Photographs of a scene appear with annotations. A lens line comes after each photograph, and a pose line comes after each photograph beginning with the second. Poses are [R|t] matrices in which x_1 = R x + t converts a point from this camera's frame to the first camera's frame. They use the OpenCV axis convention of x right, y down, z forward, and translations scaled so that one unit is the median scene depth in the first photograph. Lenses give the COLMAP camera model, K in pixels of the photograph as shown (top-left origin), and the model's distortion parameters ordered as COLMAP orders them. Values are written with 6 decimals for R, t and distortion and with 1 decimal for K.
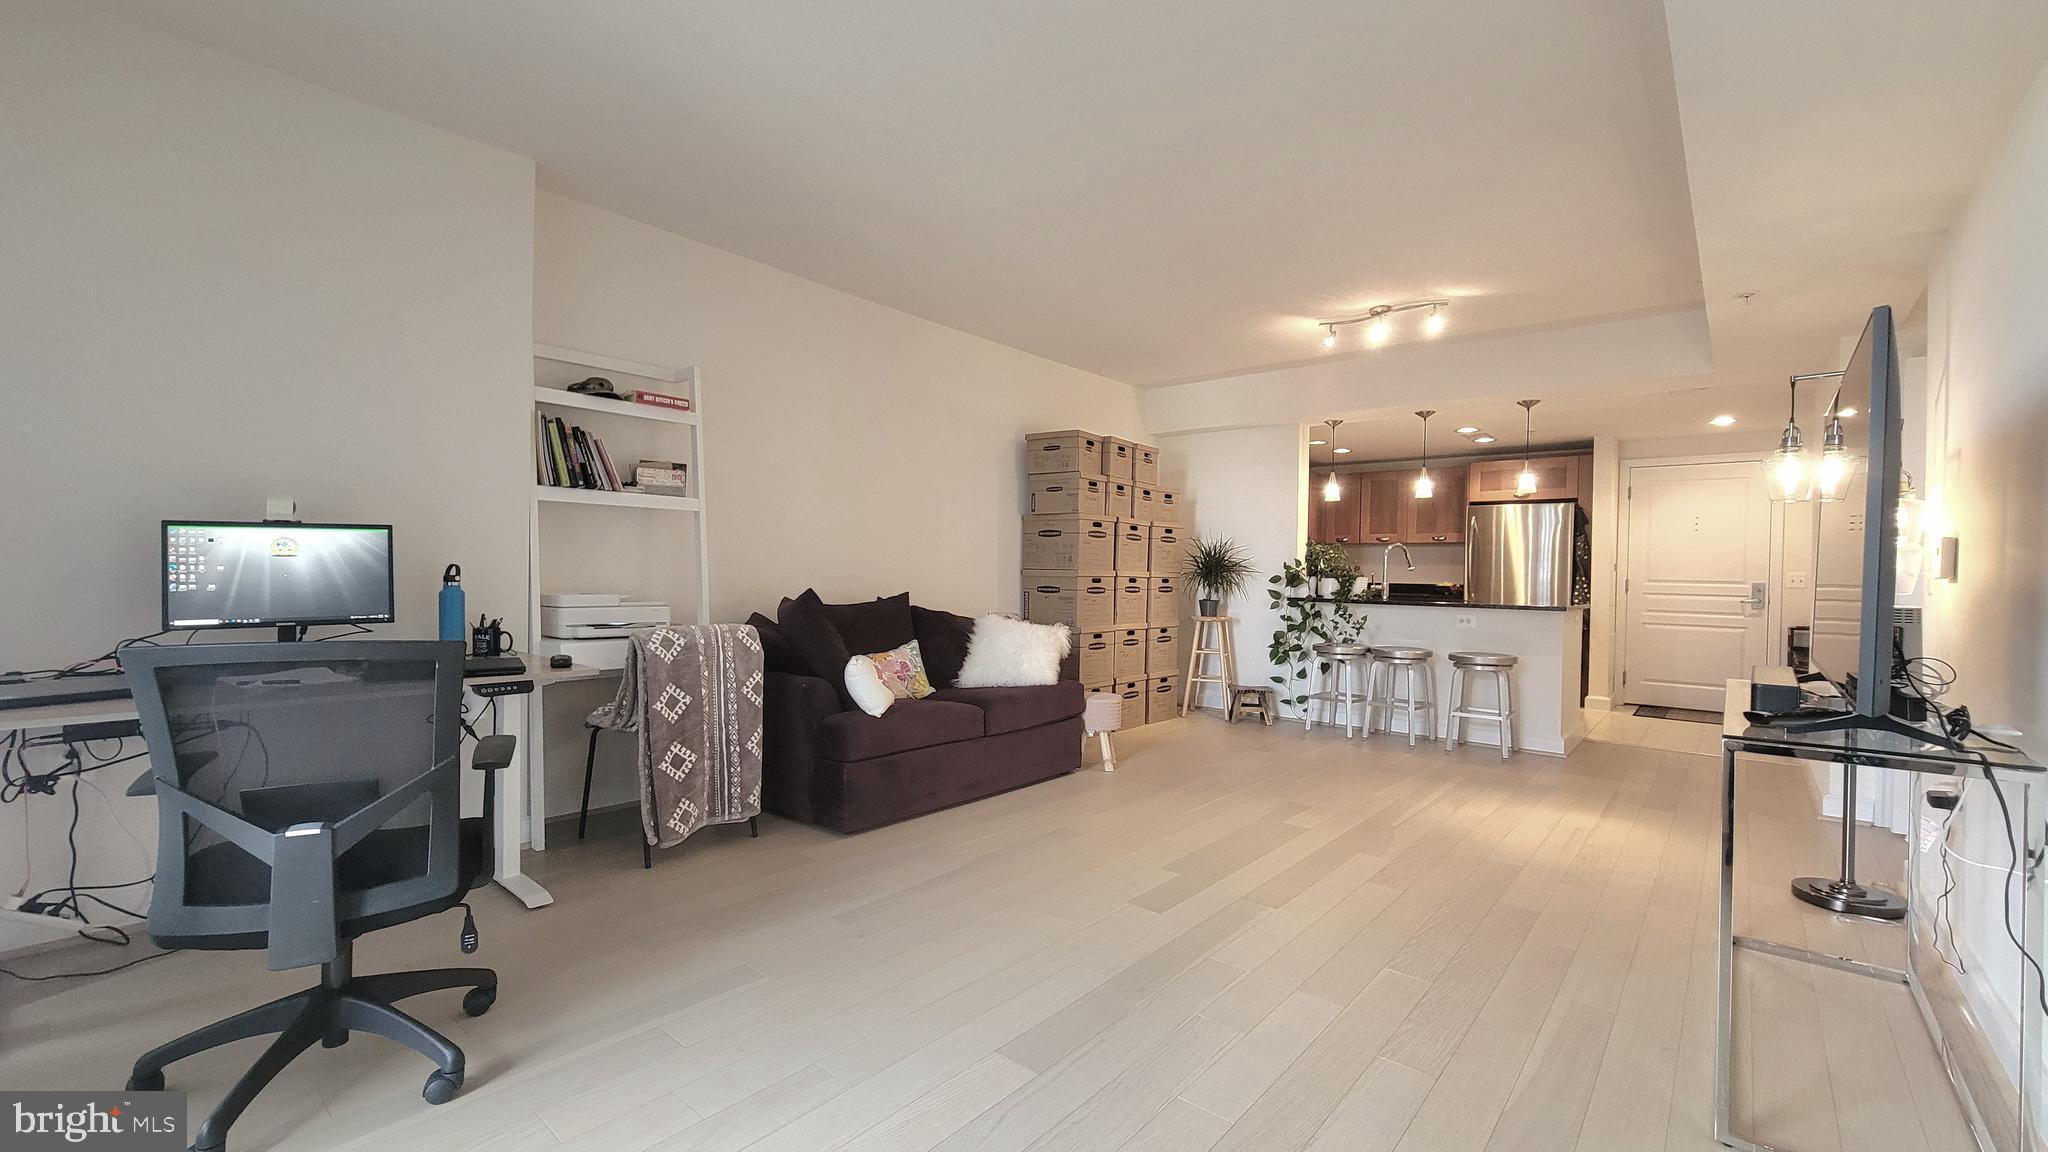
lens RADIAL K [[841.2, 0, 1044.8], [0, 841.2, 584.1], [0, 0, 1]] dist [-0.004313, -0.002101]
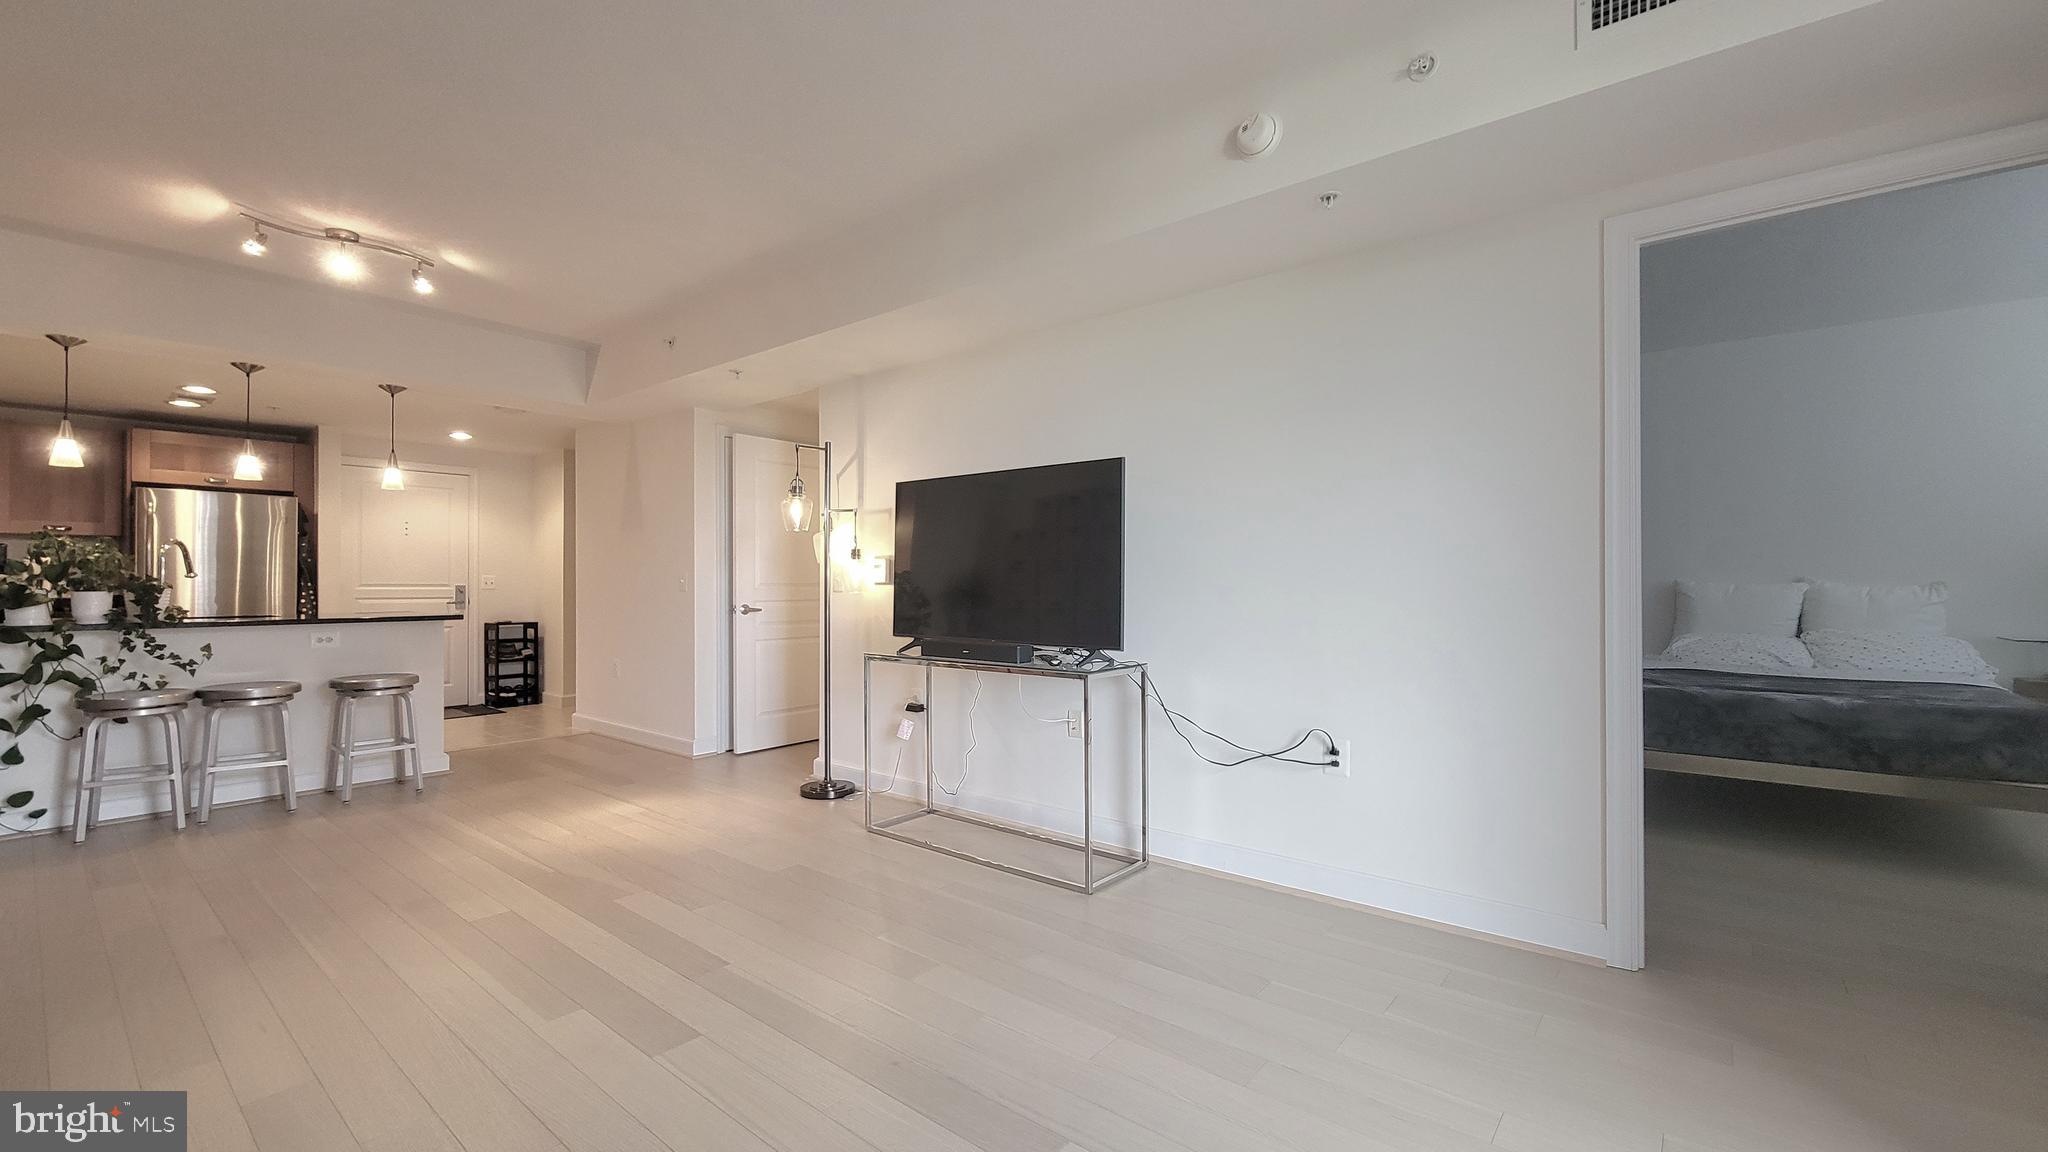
lens RADIAL K [[841.2, 0, 996.9], [0, 841.2, 576.6], [0, 0, 1]] dist [-0.004313, -0.002101]
pose [[-0.005344, -0.007669, 0.999956, -0.244098], [0.013894, 0.999873, 0.007743, -0.011043], [-0.999889, 0.013935, -0.005236, 0.283537]]
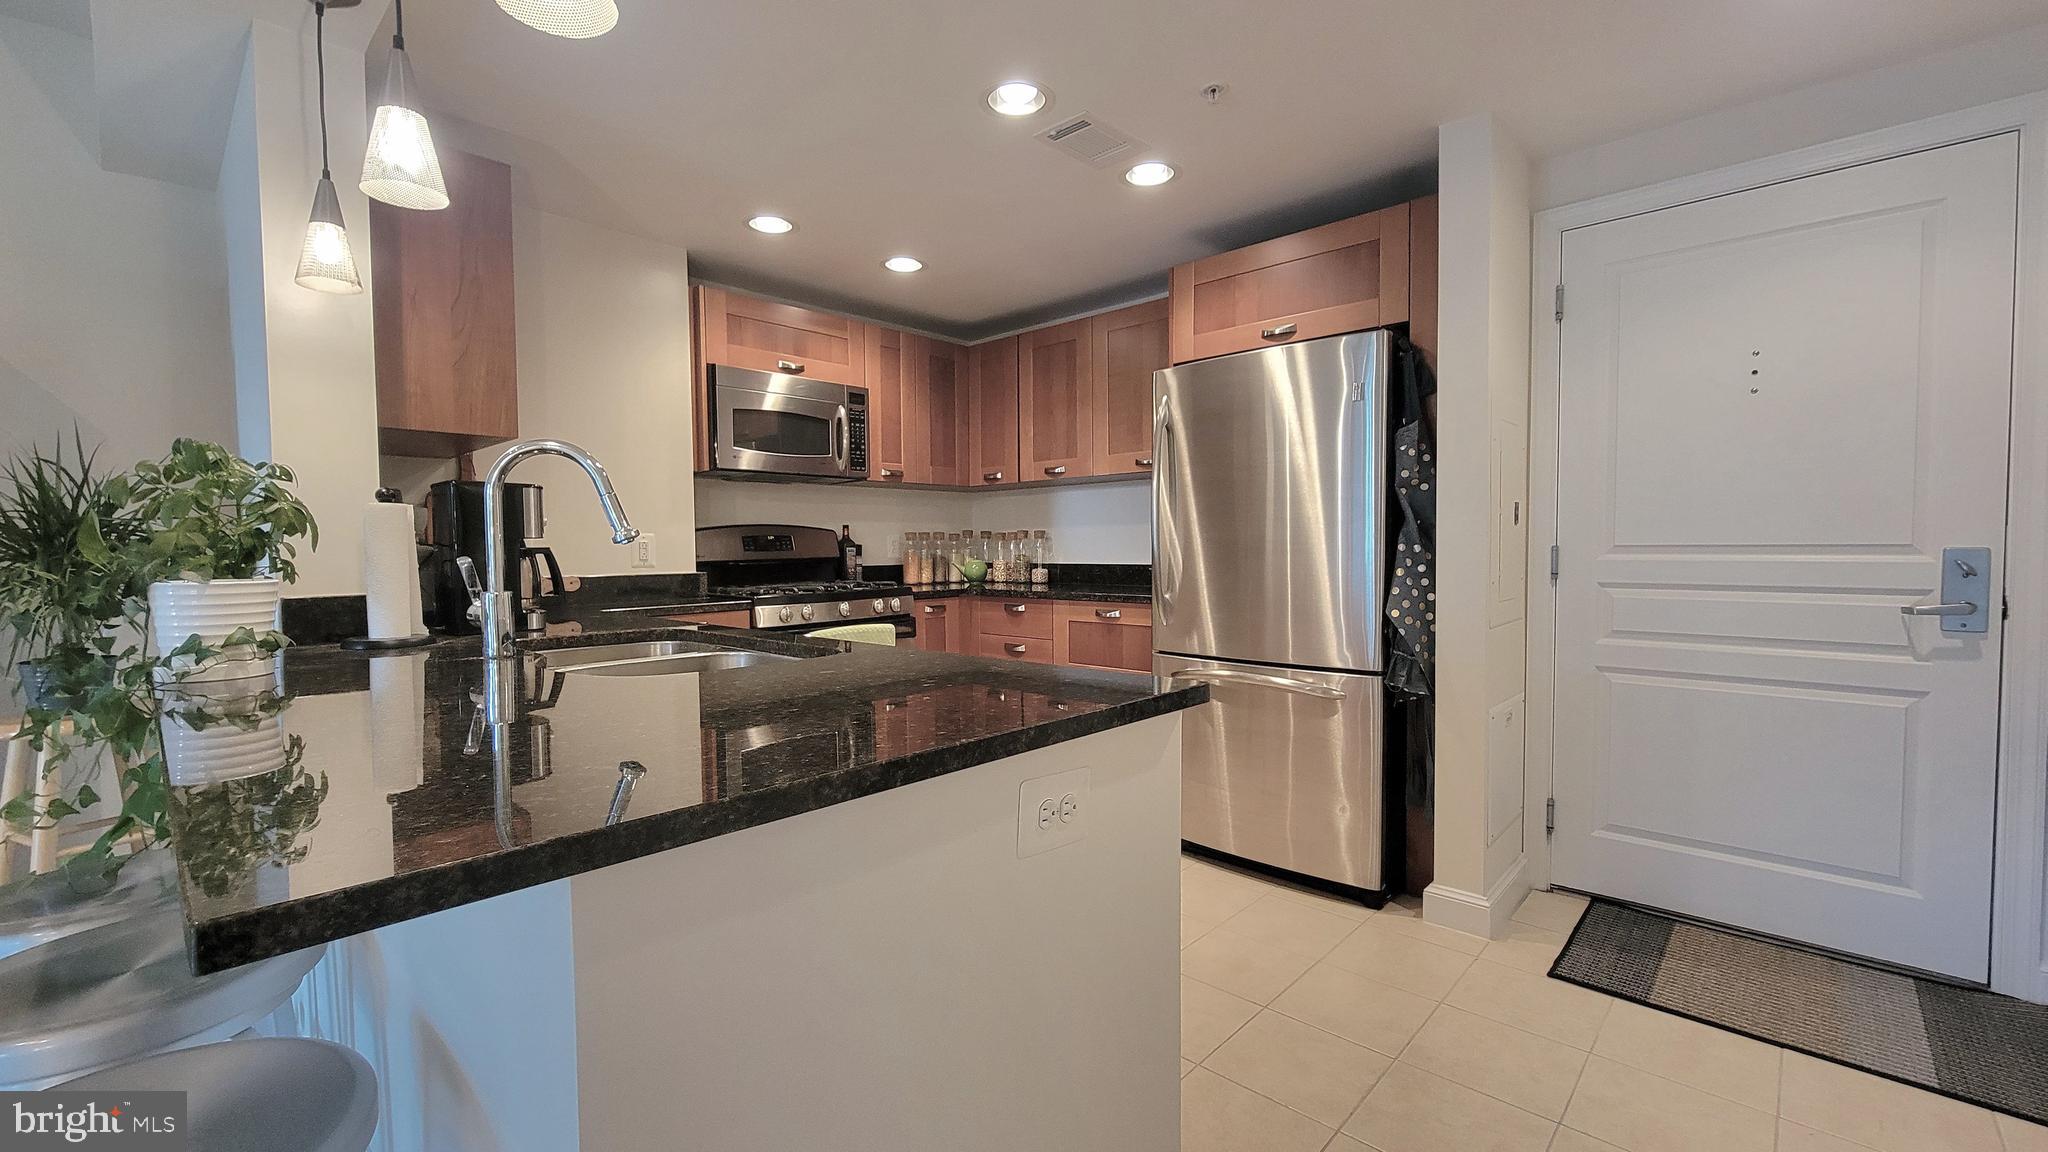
lens RADIAL K [[841.2, 0, 1043.2], [0, 841.2, 583.5], [0, 0, 1]] dist [-0.004313, -0.002101]
pose [[0.998730, -0.025587, -0.043411, 0.505020], [0.026847, 0.999228, 0.028699, -0.005913], [0.042644, -0.029828, 0.998645, 0.649602]]
